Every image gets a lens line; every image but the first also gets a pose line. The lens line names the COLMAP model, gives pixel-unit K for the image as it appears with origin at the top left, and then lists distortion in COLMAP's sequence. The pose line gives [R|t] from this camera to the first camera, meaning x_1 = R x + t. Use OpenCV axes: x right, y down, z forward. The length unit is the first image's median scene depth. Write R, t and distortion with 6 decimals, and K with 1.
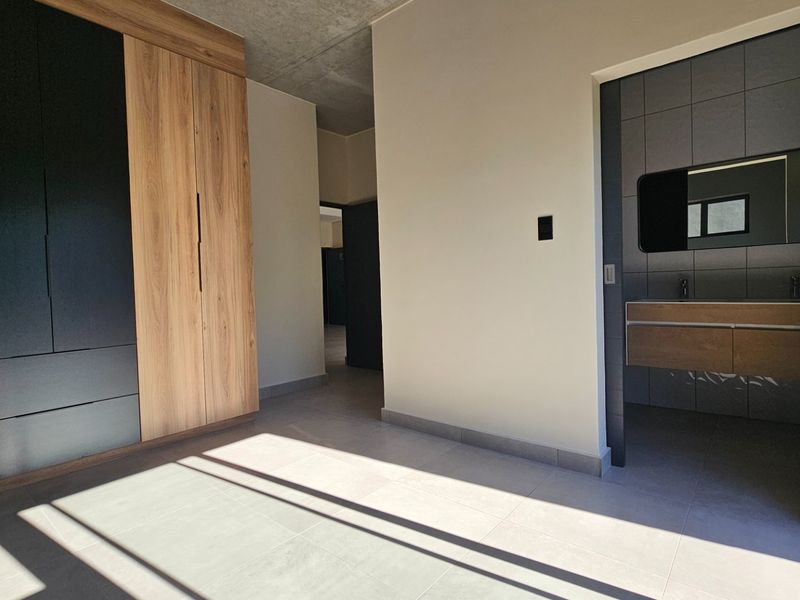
lens RADIAL K [[430.8, 0, 395.2], [0, 430.8, 304.4], [0, 0, 1]] dist [-0.003393, -0.000277]
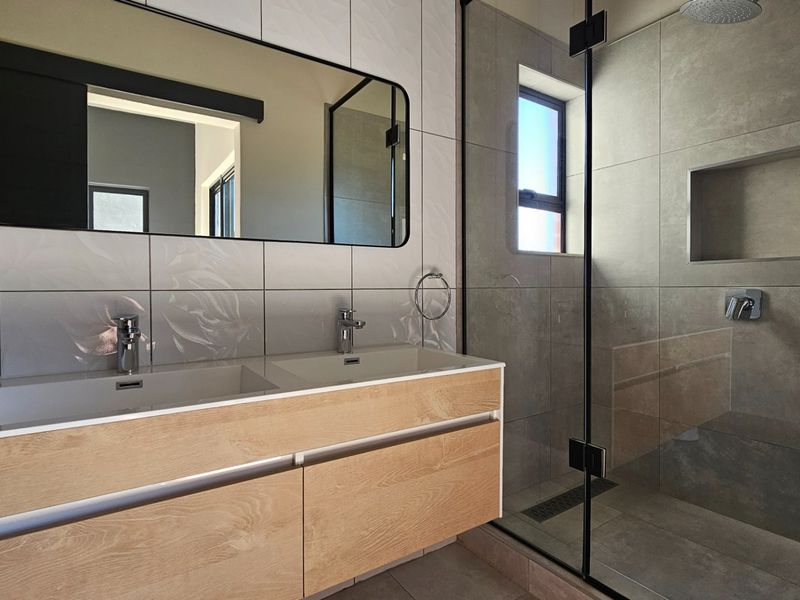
lens RADIAL K [[430.8, 0, 395.2], [0, 430.8, 304.4], [0, 0, 1]] dist [-0.003393, -0.000277]
pose [[0.309467, -0.007638, 0.950879, 0.463820], [0.019972, 0.999799, 0.001531, -0.066478], [-0.950700, 0.018517, 0.309558, 0.784150]]
